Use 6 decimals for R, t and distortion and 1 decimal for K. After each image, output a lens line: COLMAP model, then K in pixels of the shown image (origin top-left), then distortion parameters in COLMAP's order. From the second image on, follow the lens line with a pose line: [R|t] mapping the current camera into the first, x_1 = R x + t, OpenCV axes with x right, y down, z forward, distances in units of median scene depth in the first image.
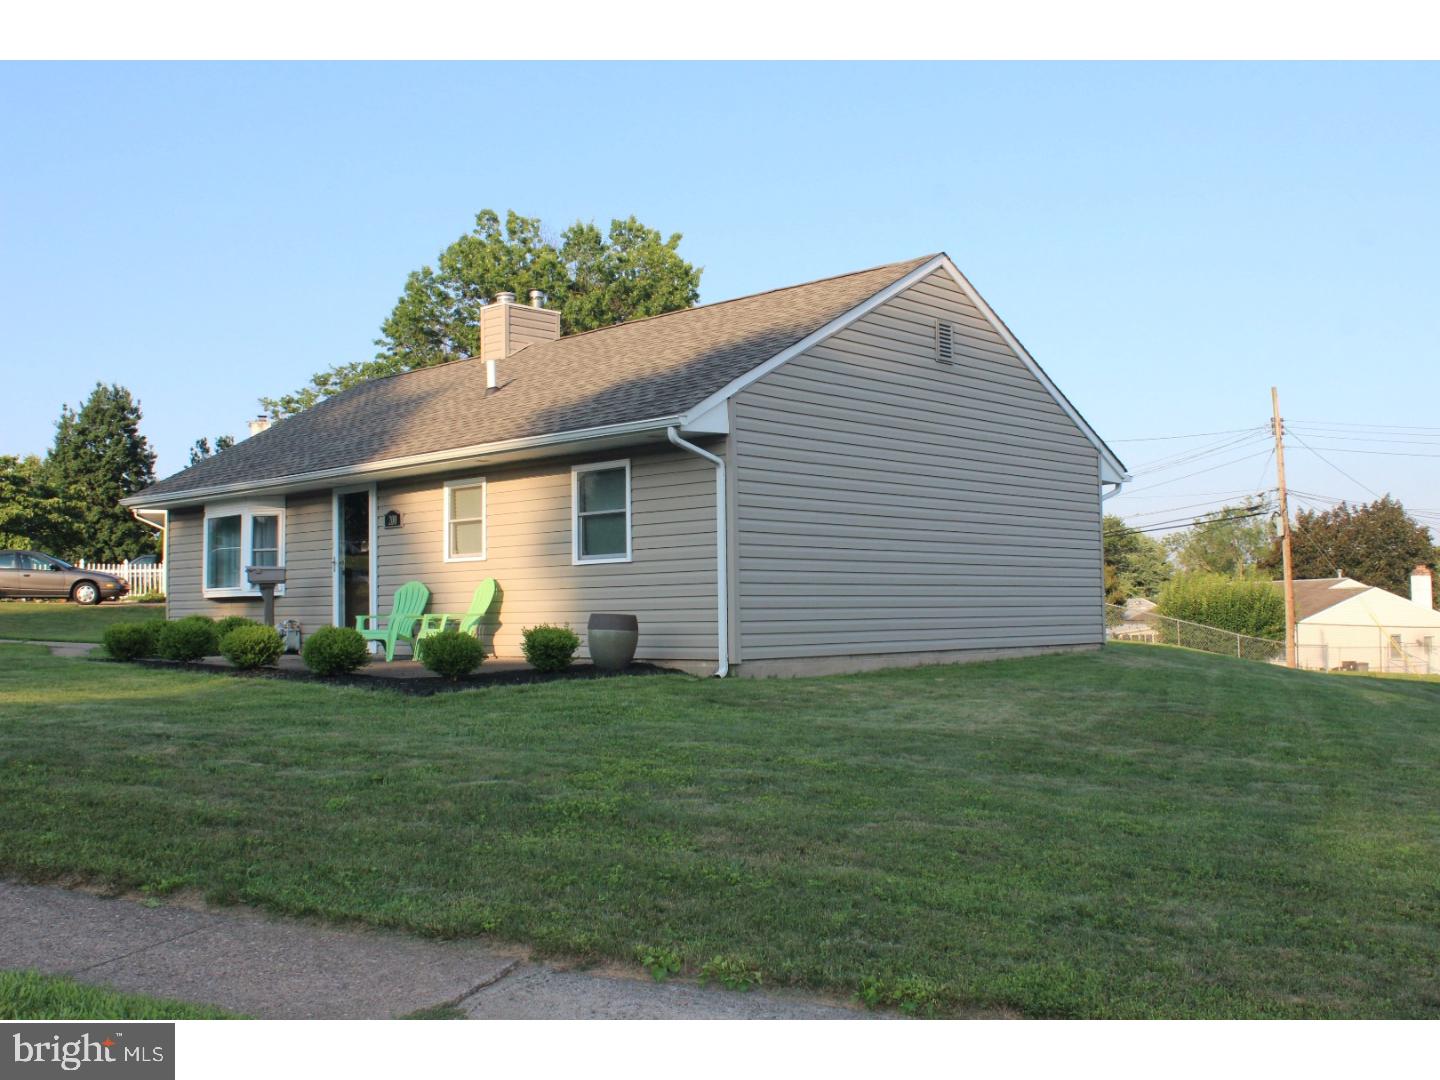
lens RADIAL K [[1423.5, 0, 720.0], [0, 1423.5, 540.0], [0, 0, 1]] dist [-0.133889, 0.027587]
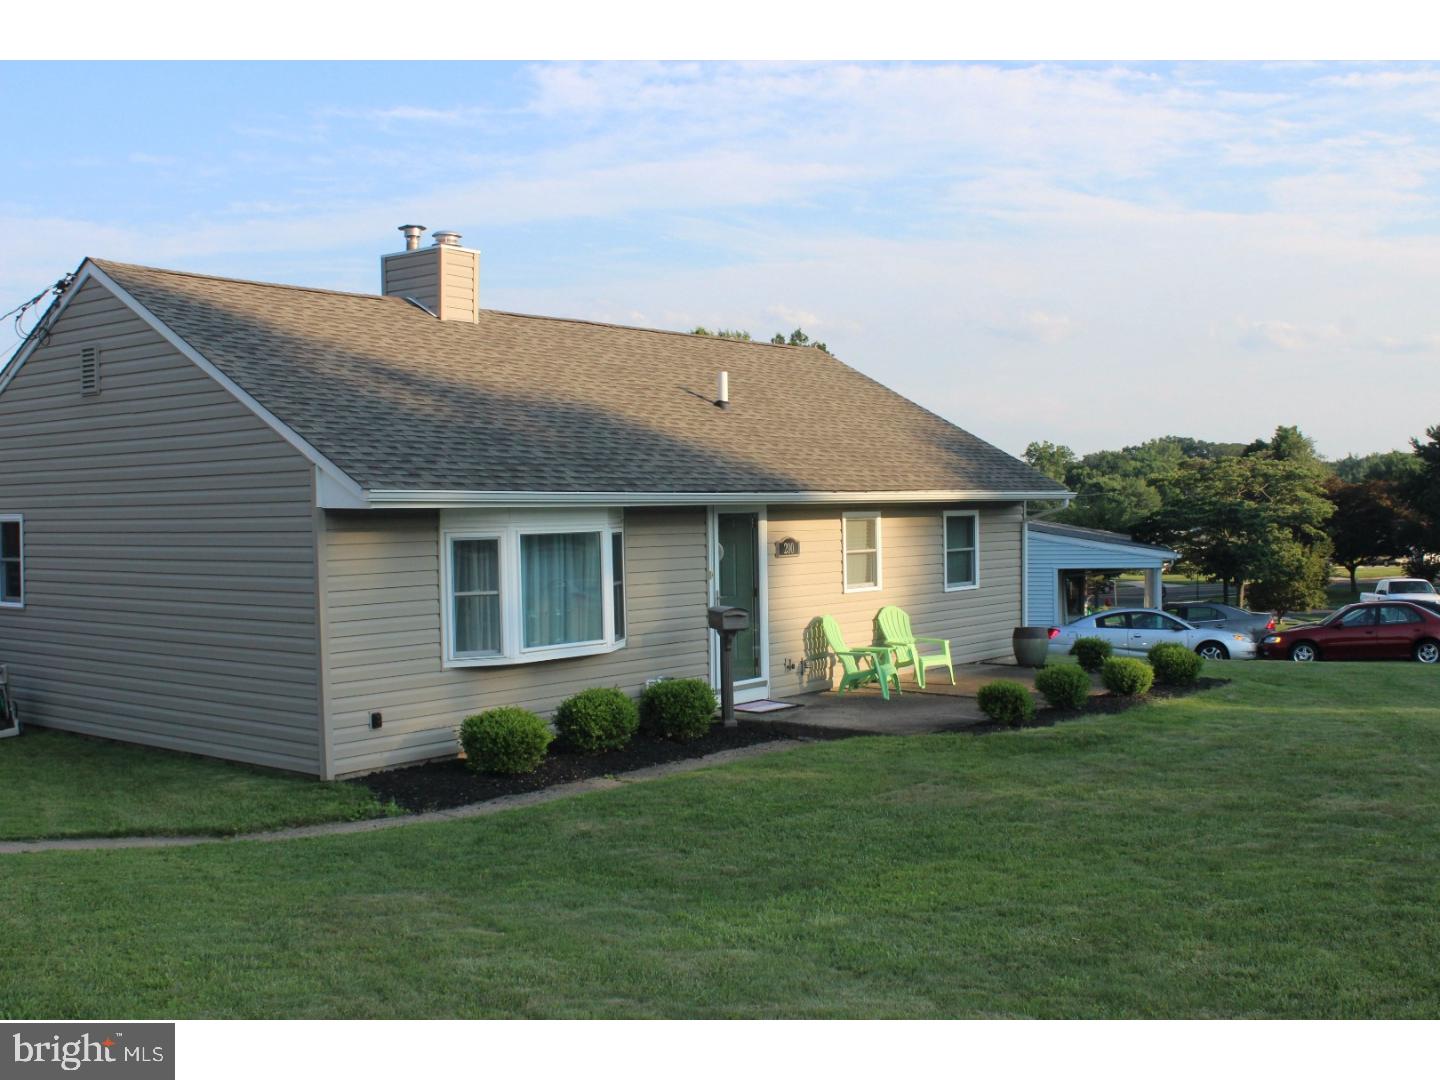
lens RADIAL K [[1505.6, 0, 720.0], [0, 1505.6, 540.0], [0, 0, 1]] dist [-0.070284, -0.002473]
pose [[-0.081377, -0.007375, 0.996656, -0.503192], [-0.039014, 0.999230, 0.004209, -0.009161], [-0.995920, -0.038541, -0.081602, 0.473732]]
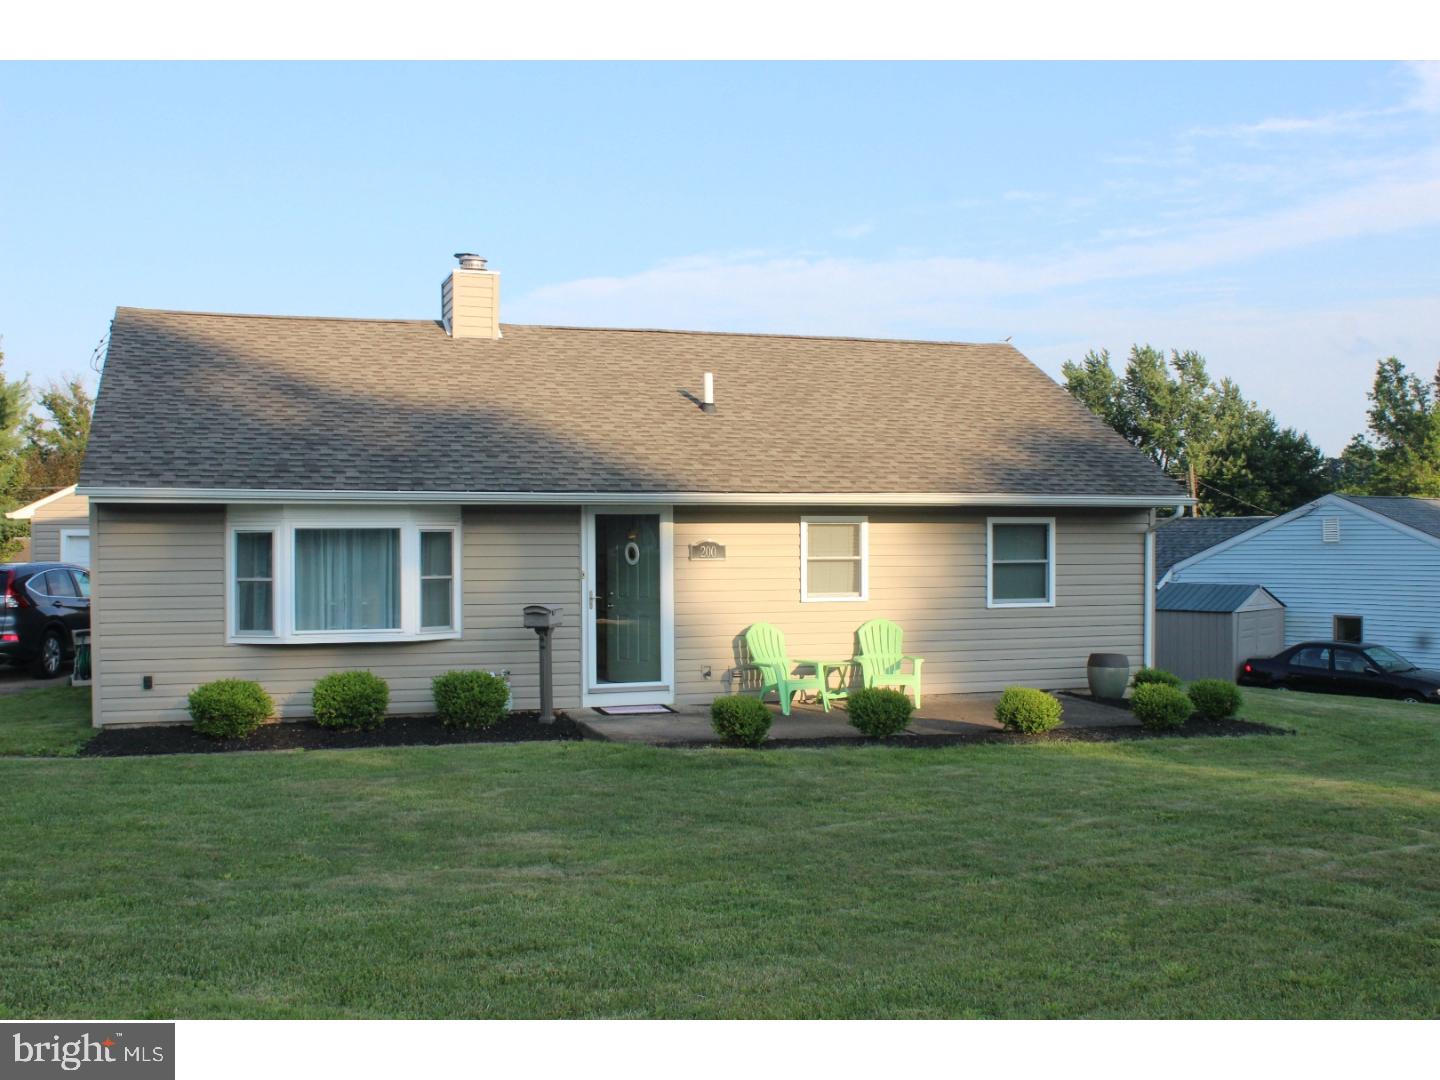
lens RADIAL K [[1478.8, 0, 720.0], [0, 1478.8, 540.0], [0, 0, 1]] dist [-0.080289, 0.008788]
pose [[0.475017, 0.007955, 0.879941, -0.438690], [-0.052683, 0.998423, 0.019413, -0.016696], [-0.878398, -0.055580, 0.474687, 0.234231]]
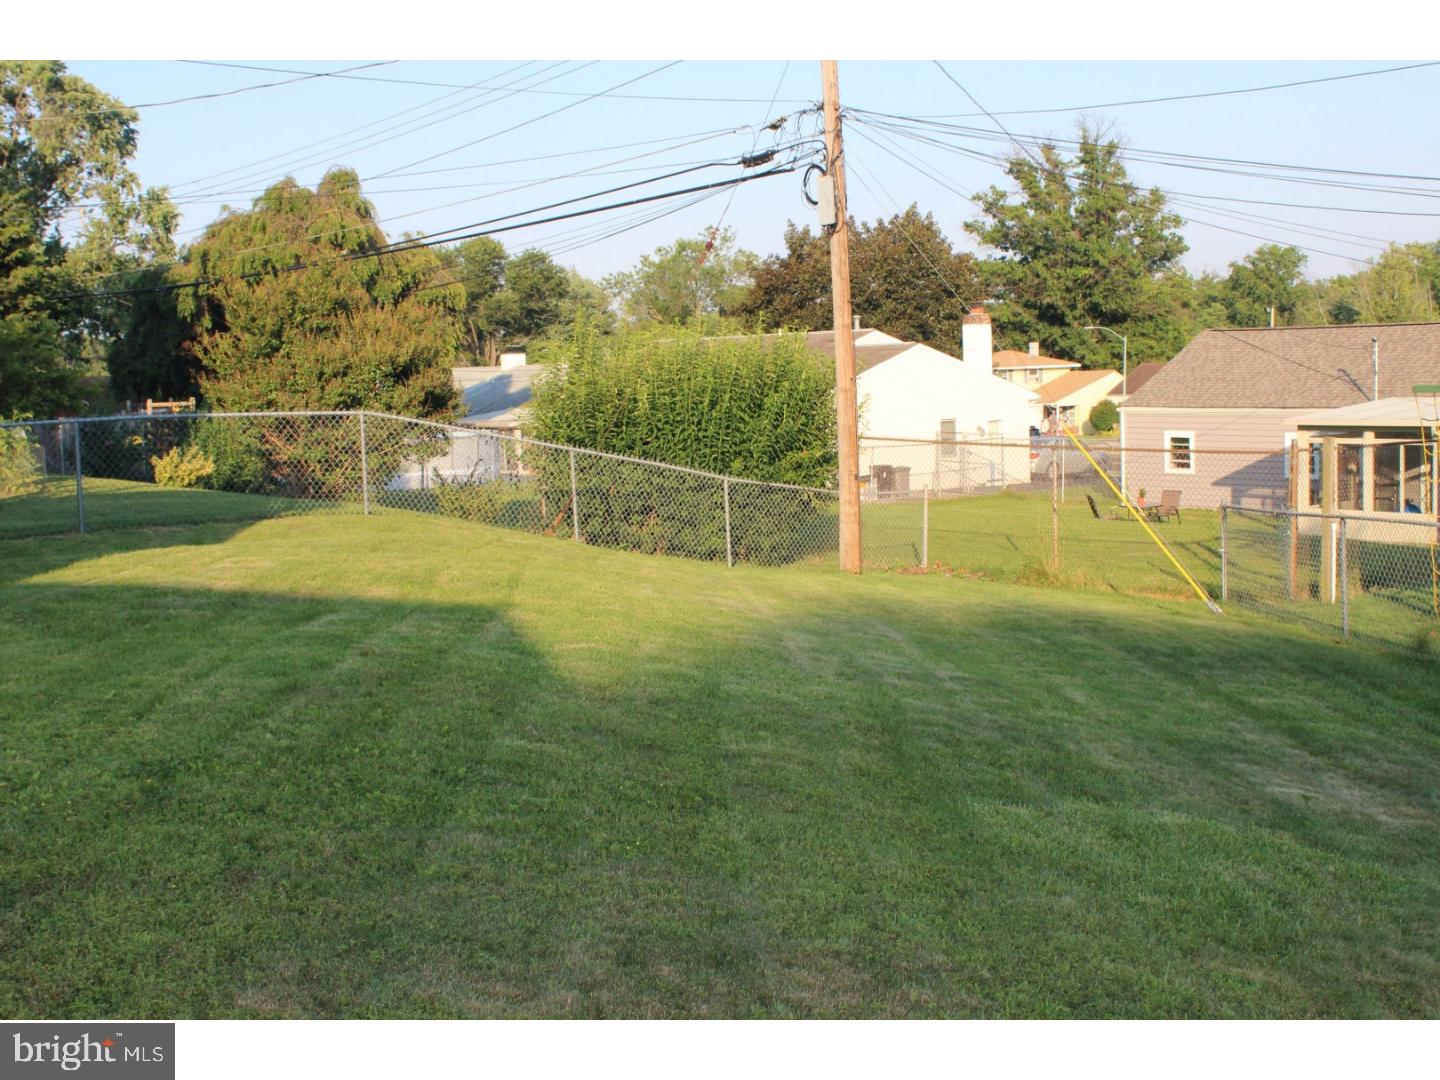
lens RADIAL K [[1631.7, 0, 720.0], [0, 1631.7, 540.0], [0, 0, 1]] dist [0.002387, -0.288144]
pose [[0.931804, -0.060540, 0.357878, 0.197612], [0.005336, 0.988170, 0.153271, 0.014052], [-0.362923, -0.140909, 0.921103, 0.558024]]
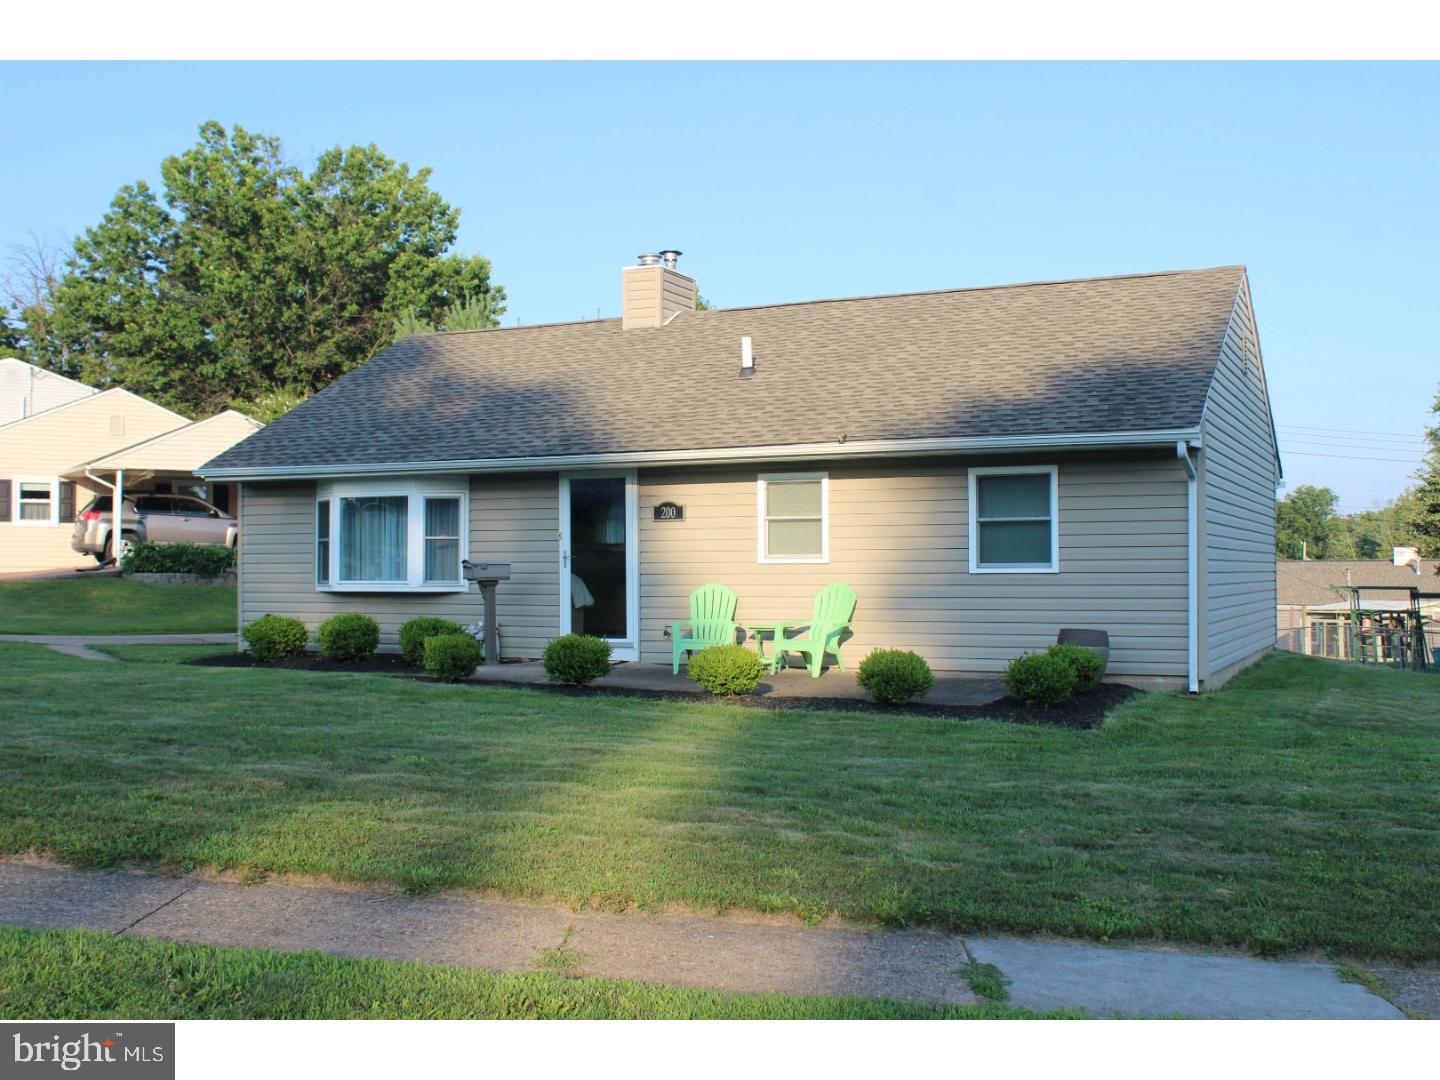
lens RADIAL K [[1478.8, 0, 720.0], [0, 1478.8, 540.0], [0, 0, 1]] dist [-0.080289, 0.008788]
pose [[0.952224, 0.016545, 0.304952, -0.204644], [-0.026285, 0.999266, 0.027863, -0.009943], [-0.304267, -0.034547, 0.951960, 0.041889]]
